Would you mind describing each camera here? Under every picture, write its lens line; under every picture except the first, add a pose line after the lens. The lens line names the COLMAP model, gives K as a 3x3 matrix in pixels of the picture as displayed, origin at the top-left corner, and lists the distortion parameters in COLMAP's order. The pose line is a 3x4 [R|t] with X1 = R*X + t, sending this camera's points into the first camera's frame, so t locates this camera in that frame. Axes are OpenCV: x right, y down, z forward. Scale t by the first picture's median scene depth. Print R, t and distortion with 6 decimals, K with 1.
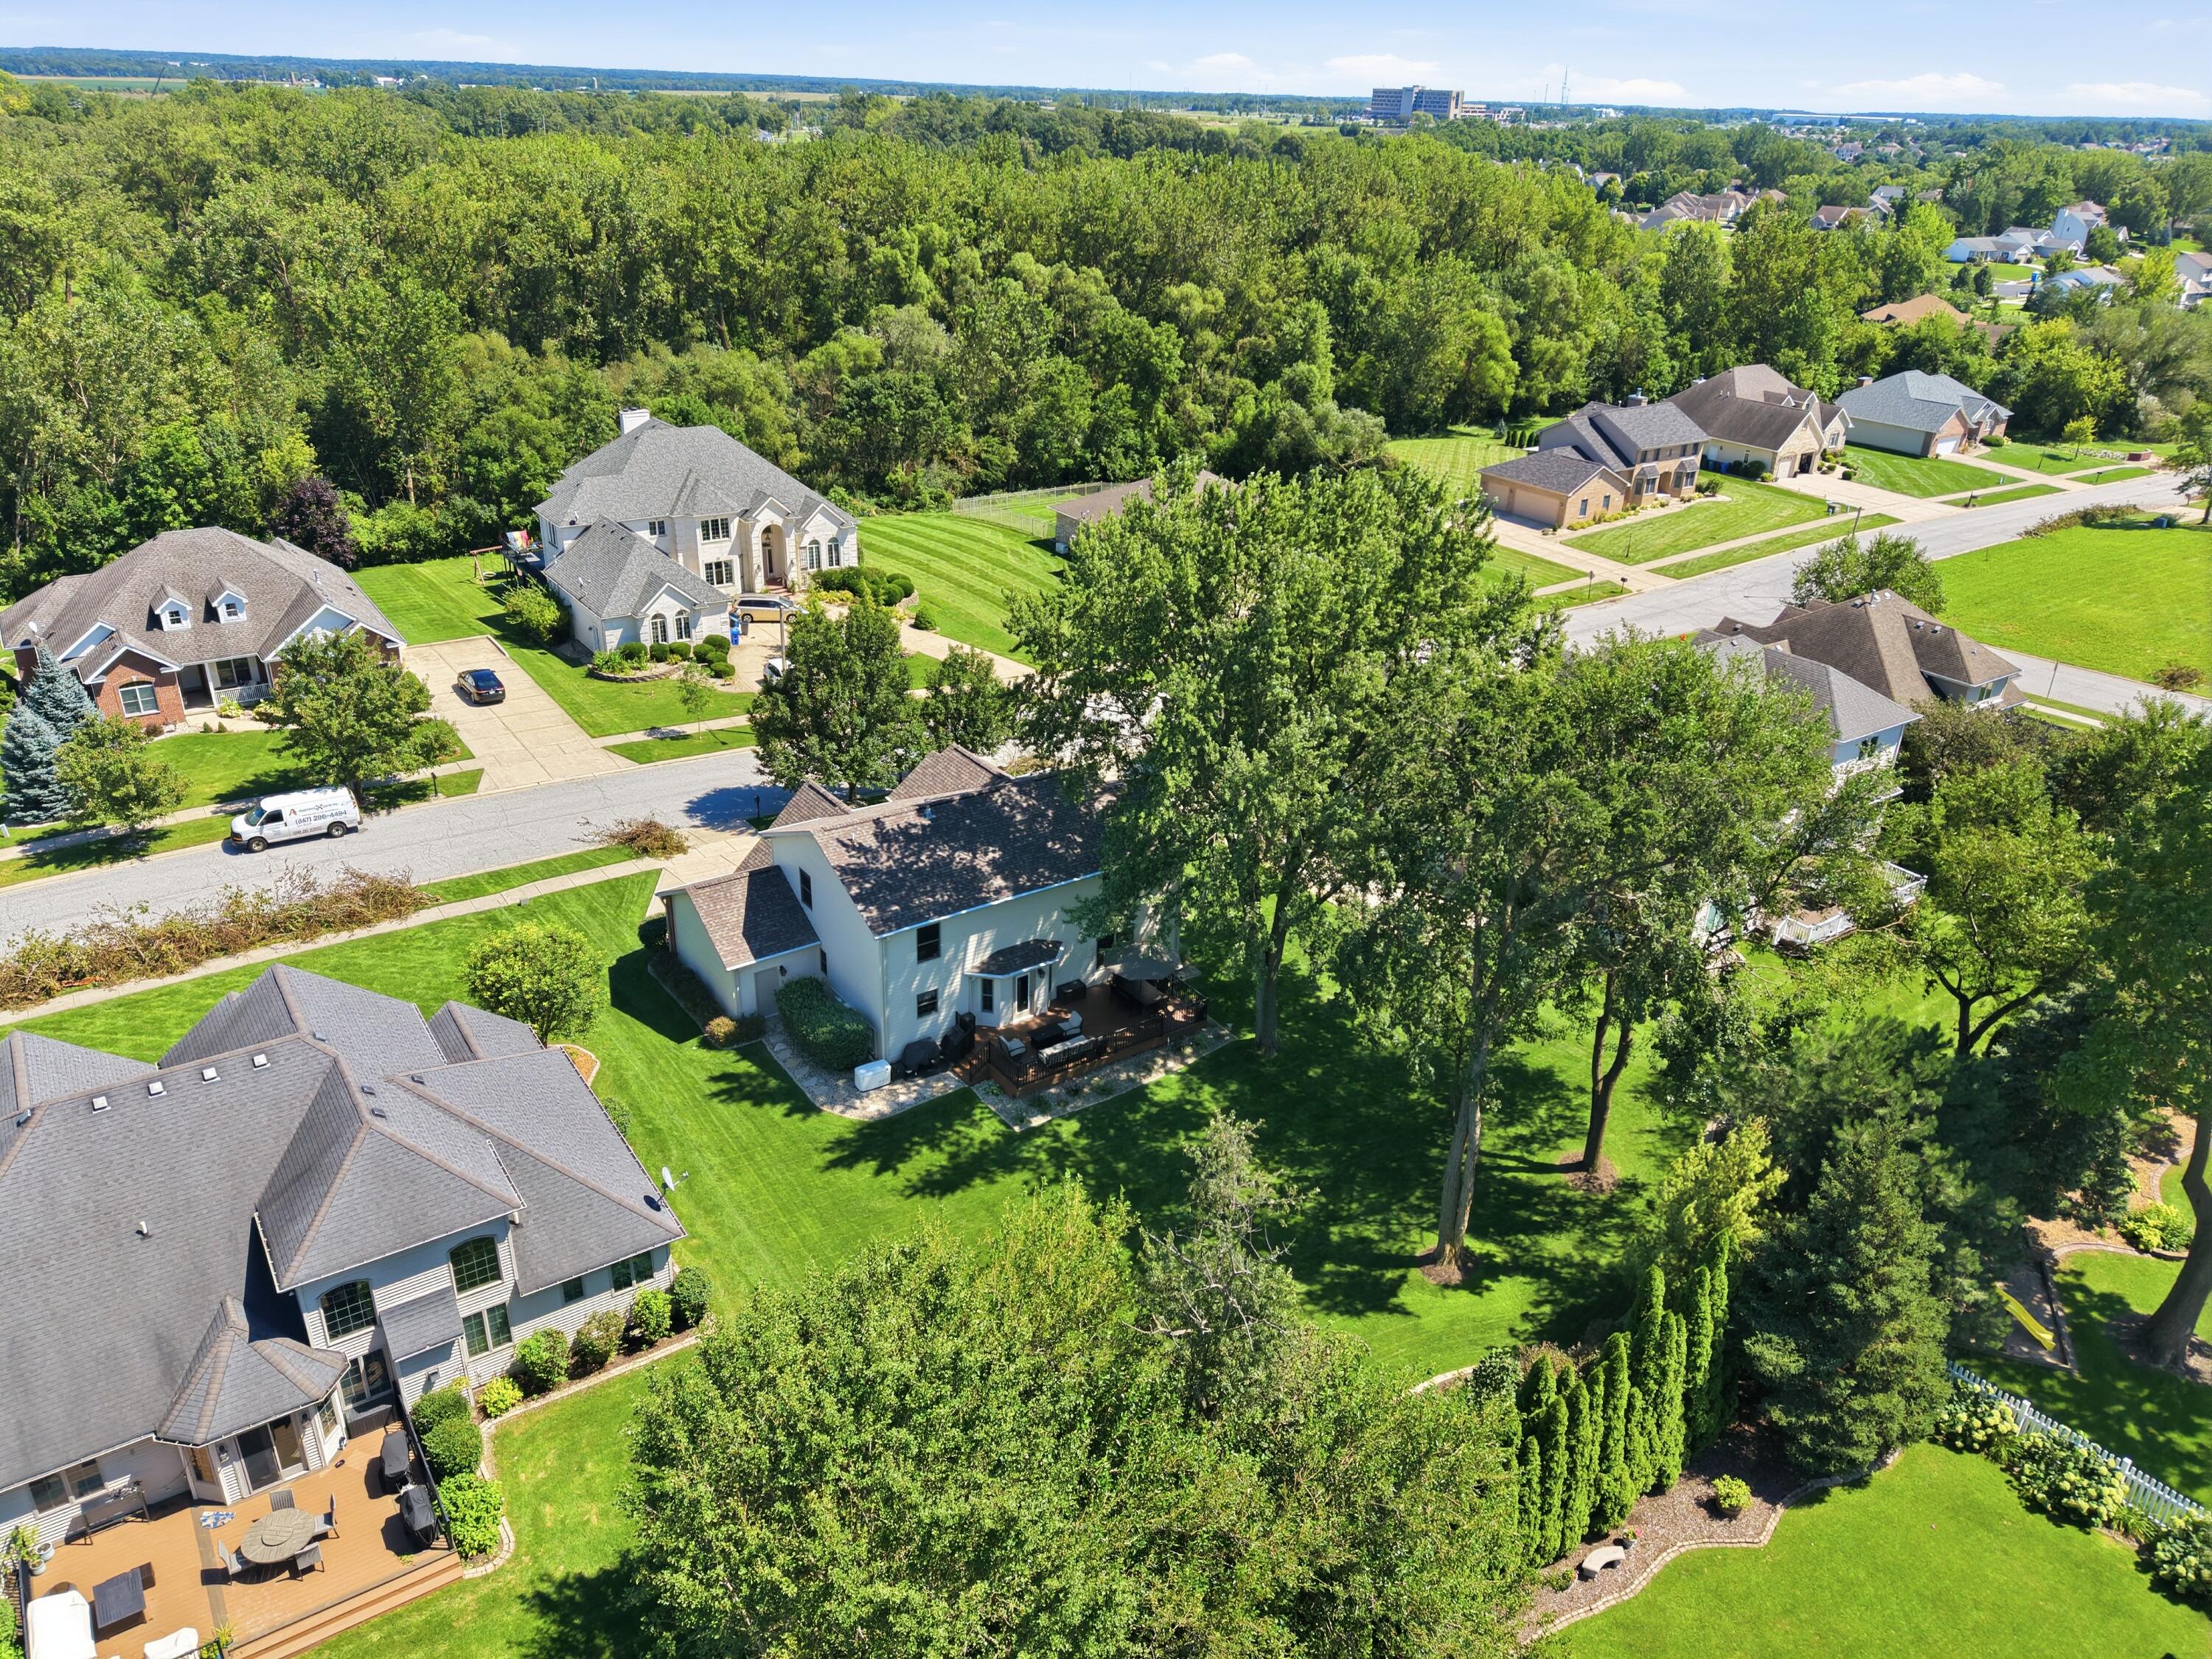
lens RADIAL K [[1564.6, 0, 1110.6], [0, 1564.6, 839.2], [0, 0, 1]] dist [0.047669, -0.060387]
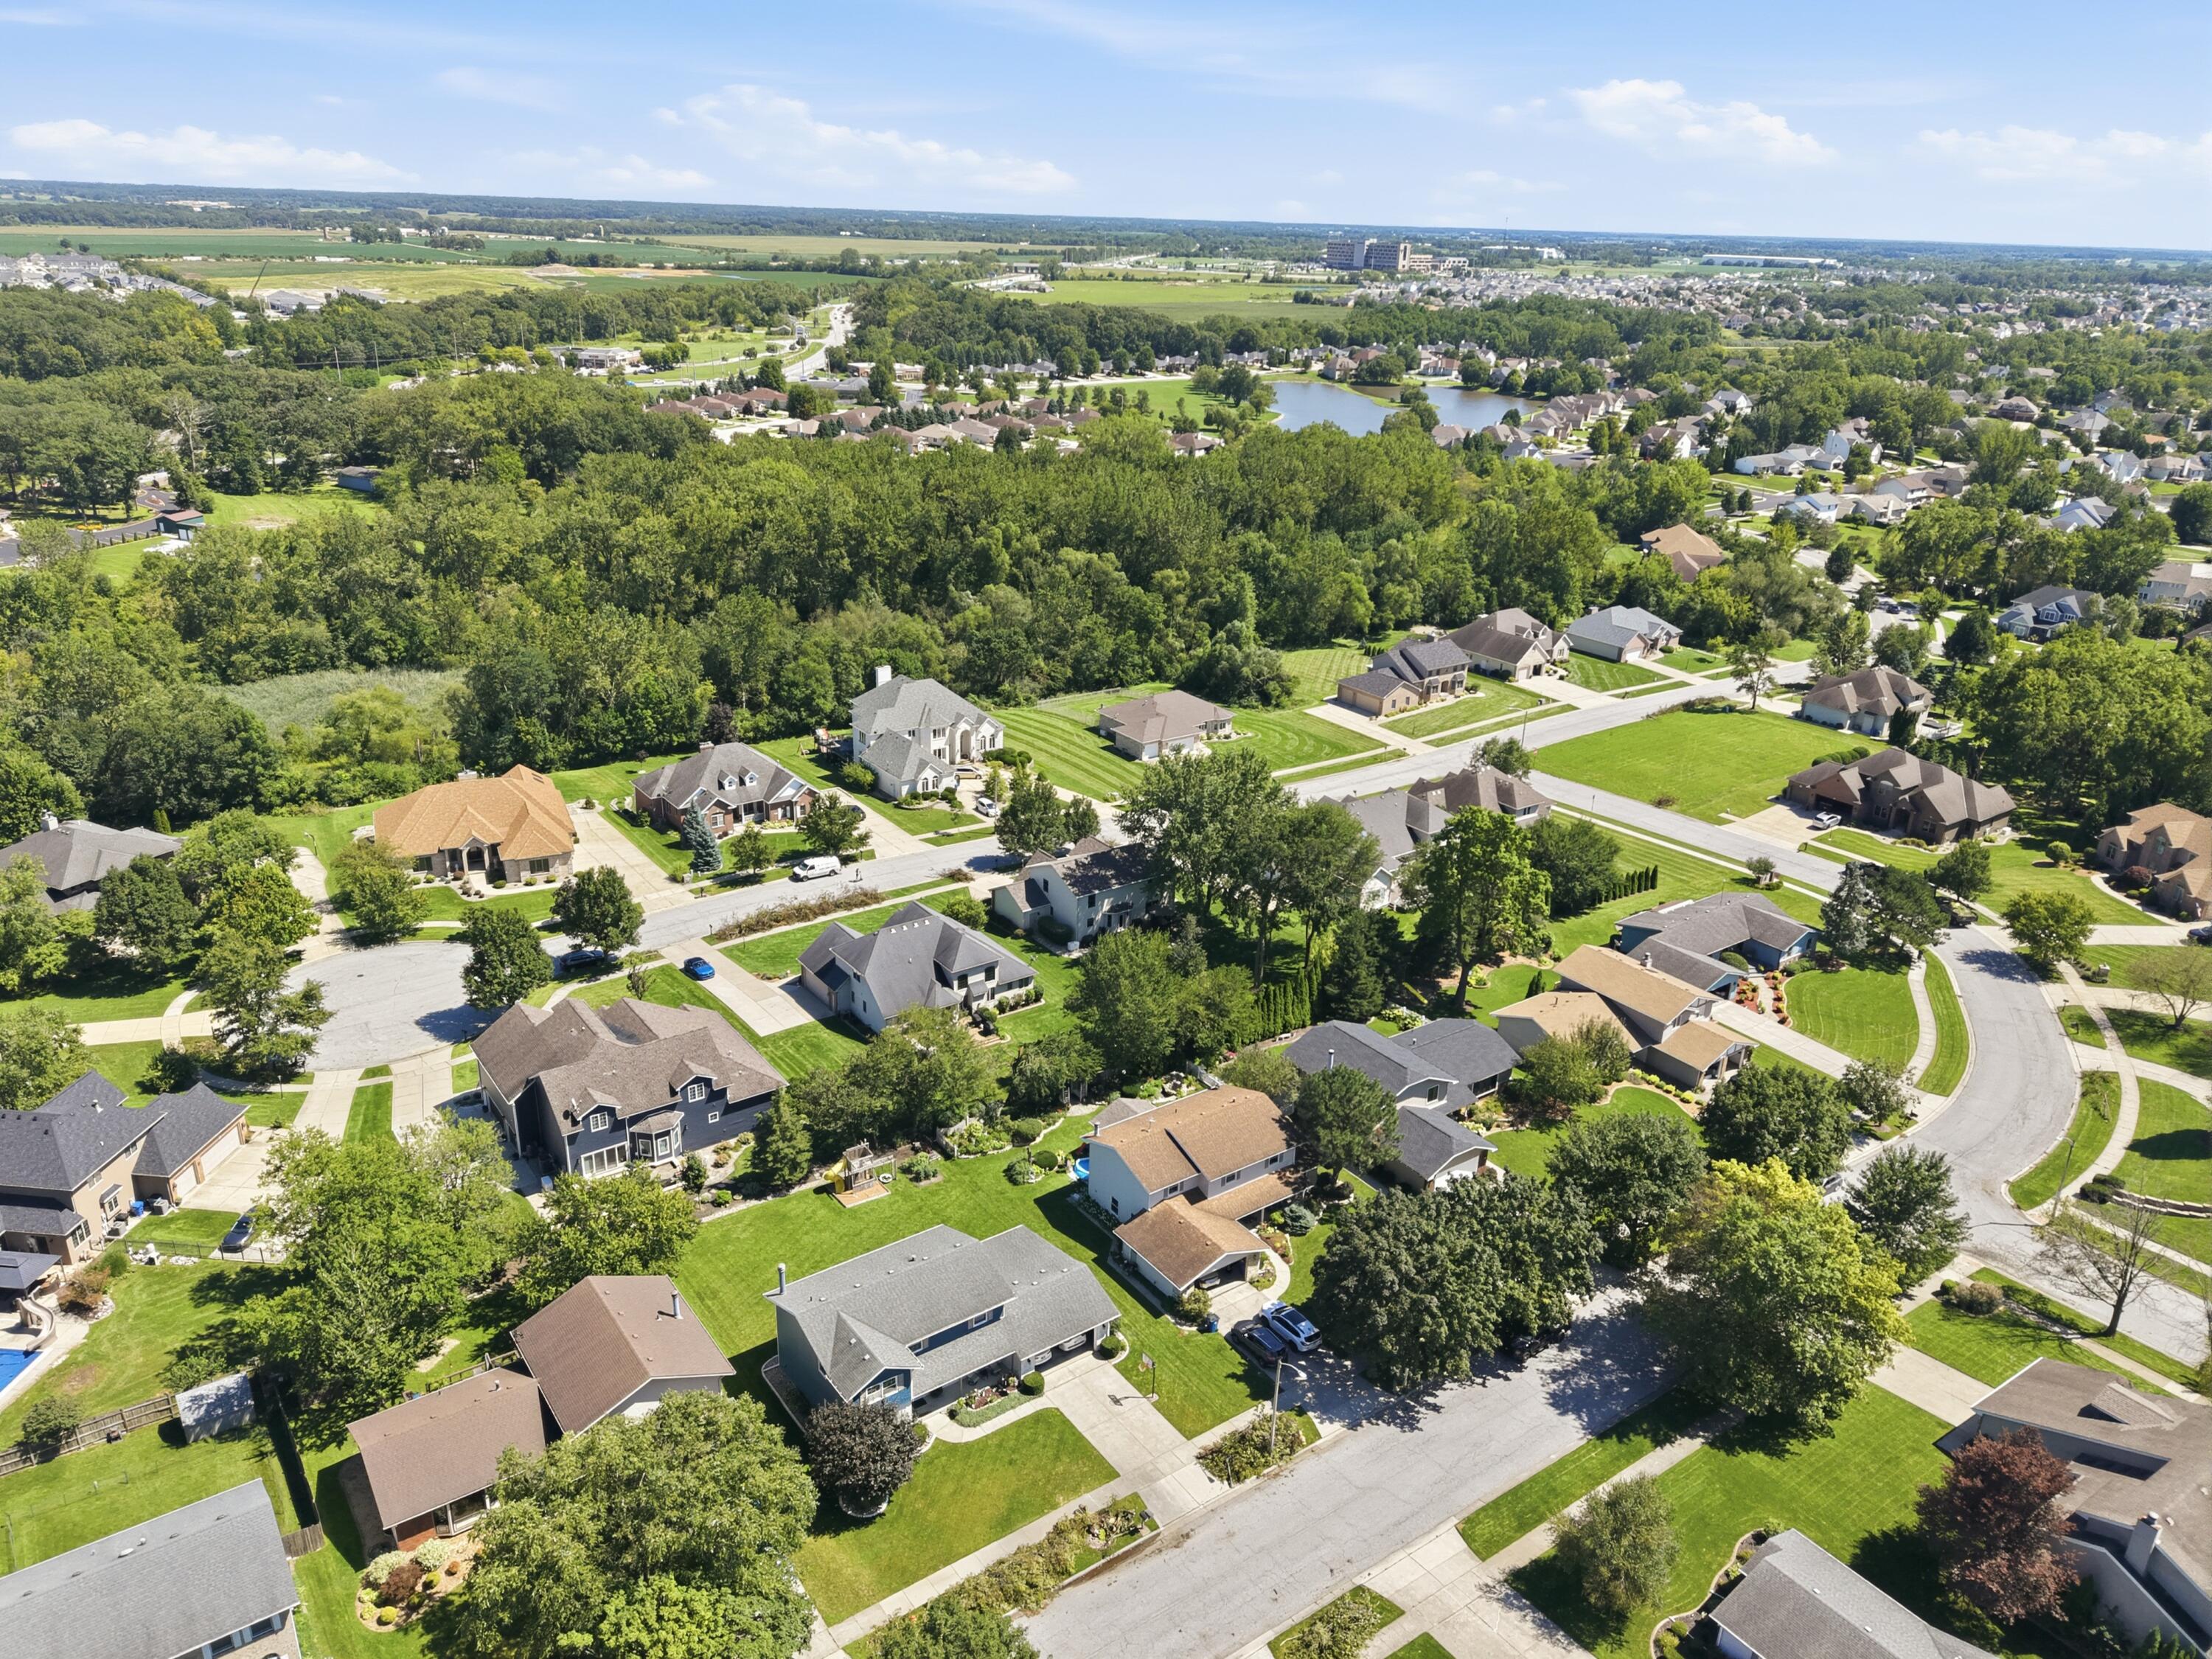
lens RADIAL K [[1557.9, 0, 1106.0], [0, 1557.9, 829.5], [0, 0, 1]] dist [0.046126, -0.053459]
pose [[0.999896, -0.006665, 0.012768, -0.061502], [0.007553, 0.997461, -0.070816, 0.068543], [-0.012264, 0.070905, 0.997408, -0.969542]]
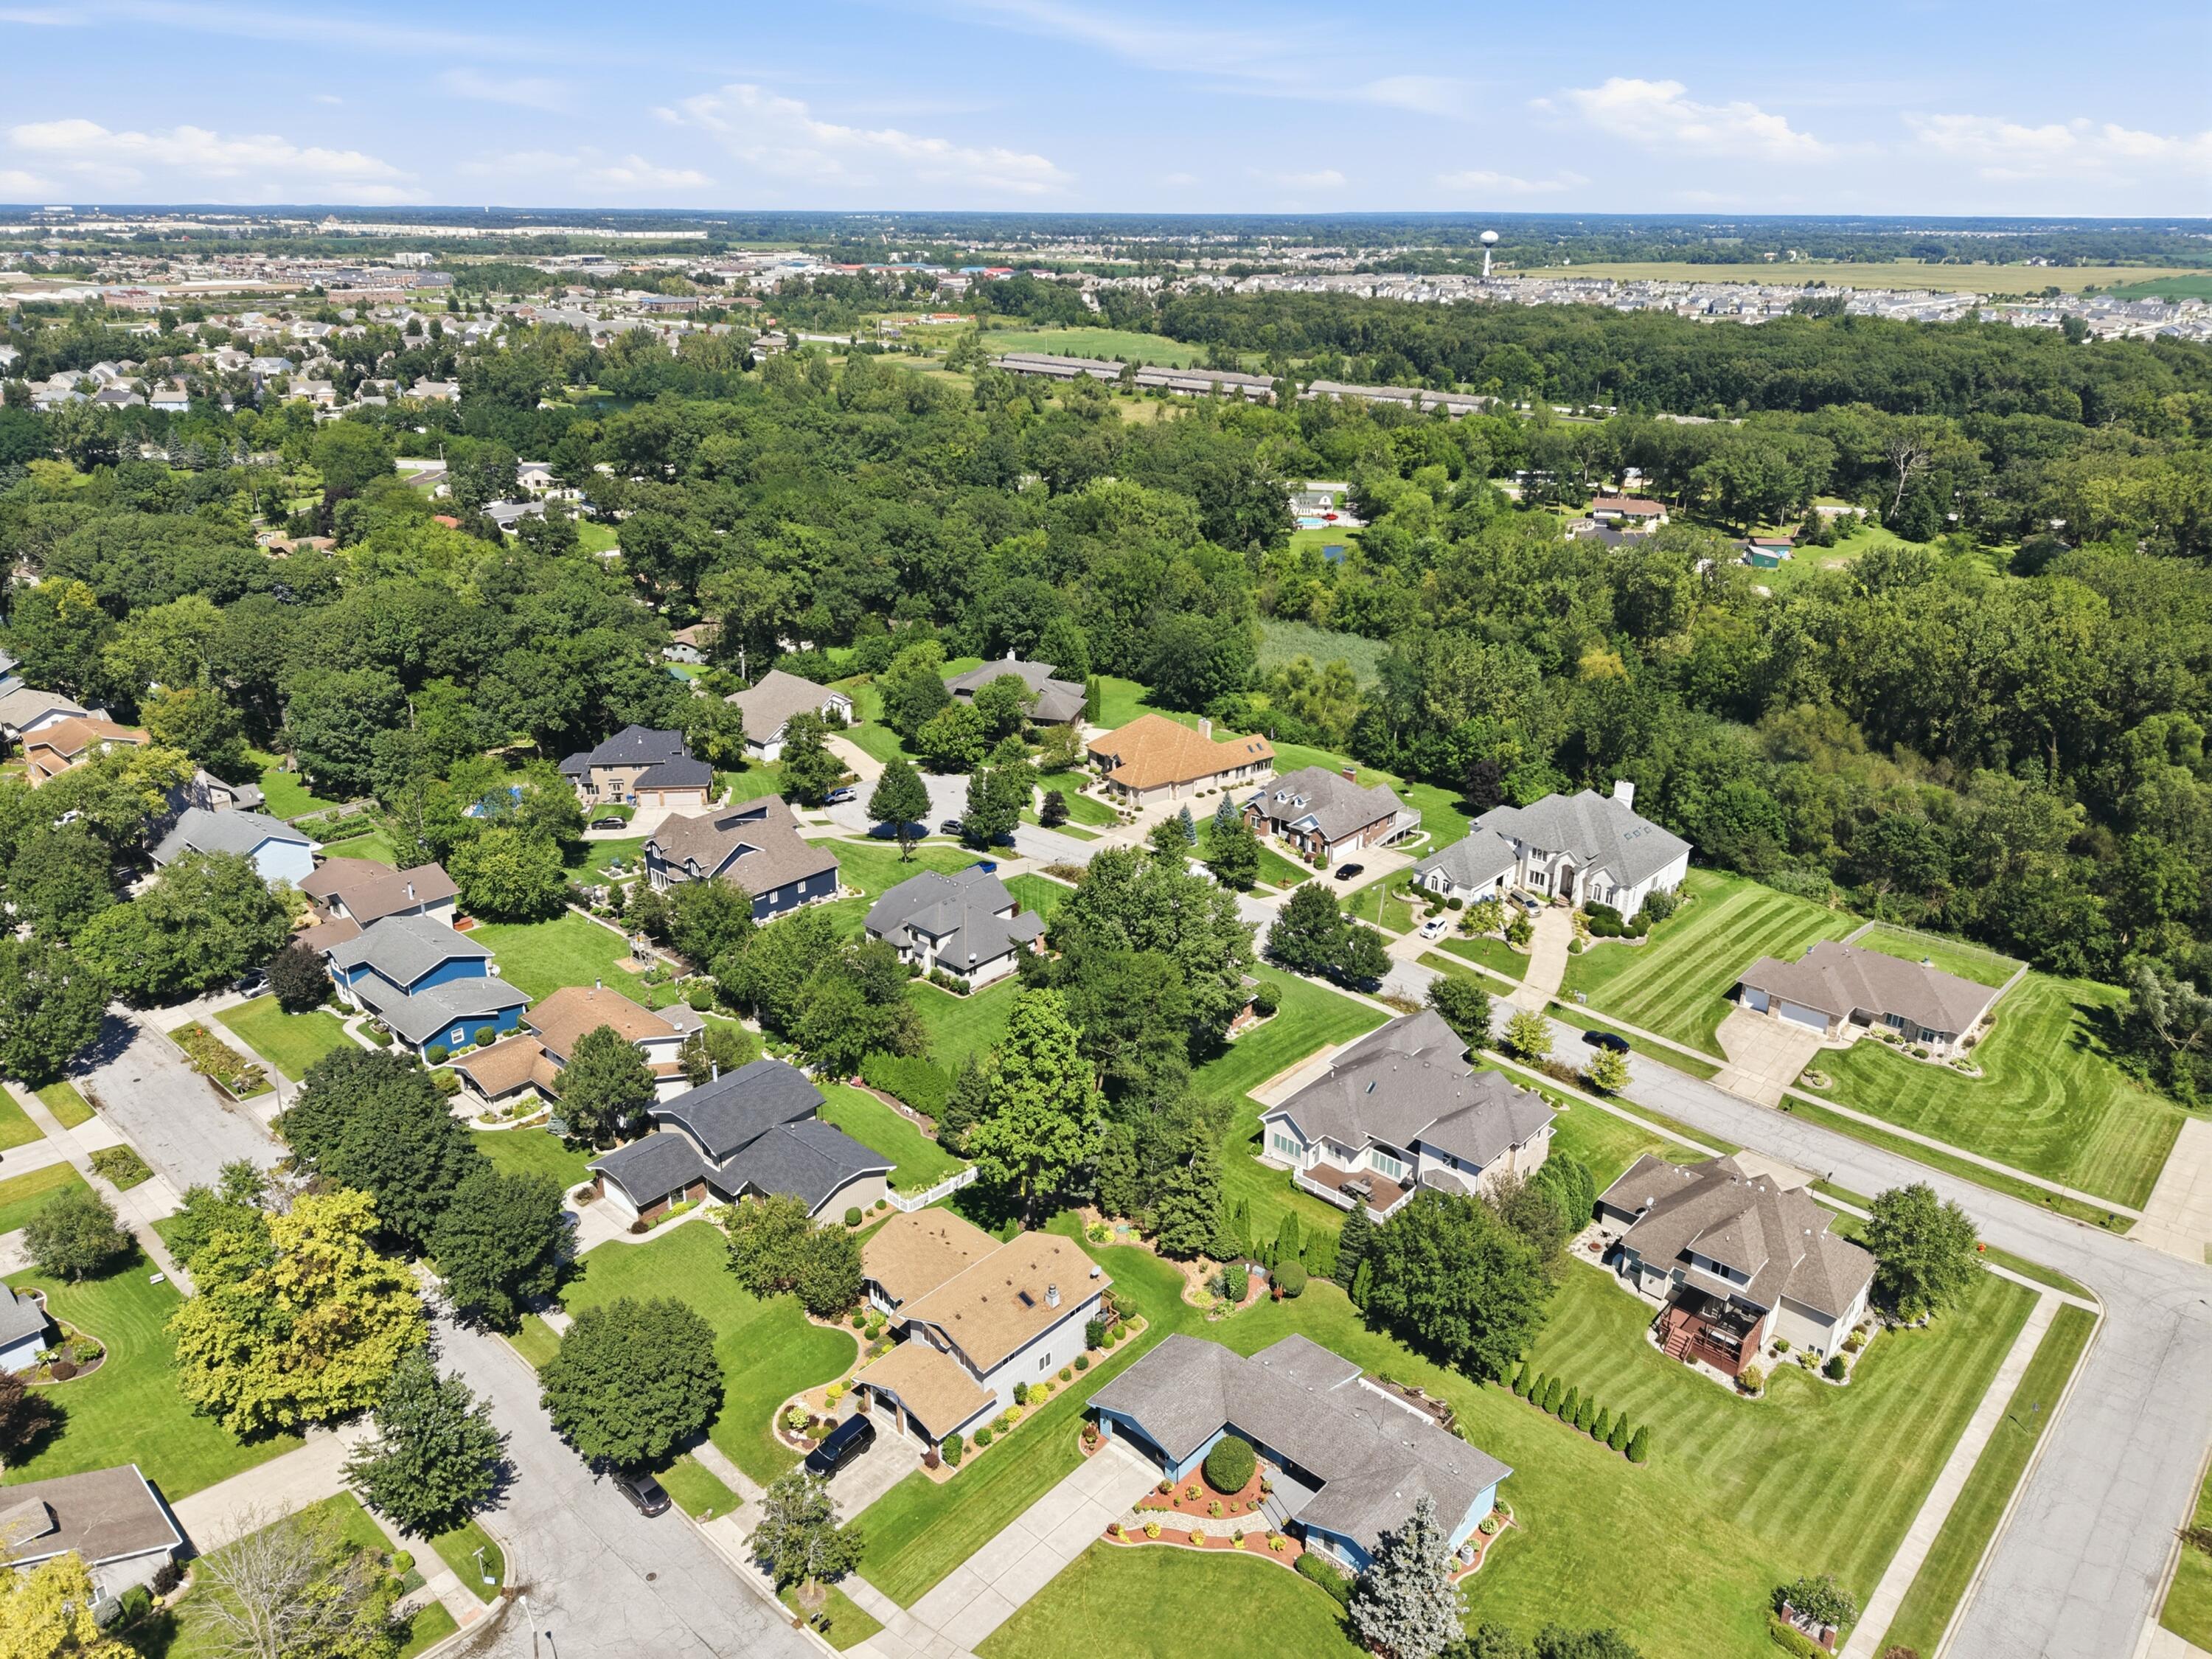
lens RADIAL K [[1557.9, 0, 1106.0], [0, 1557.9, 829.5], [0, 0, 1]] dist [0.046126, -0.053459]
pose [[0.229110, 0.333113, -0.914628, 1.208034], [-0.422879, 0.880382, 0.214711, -0.384481], [0.876745, 0.337584, 0.342571, -0.041603]]
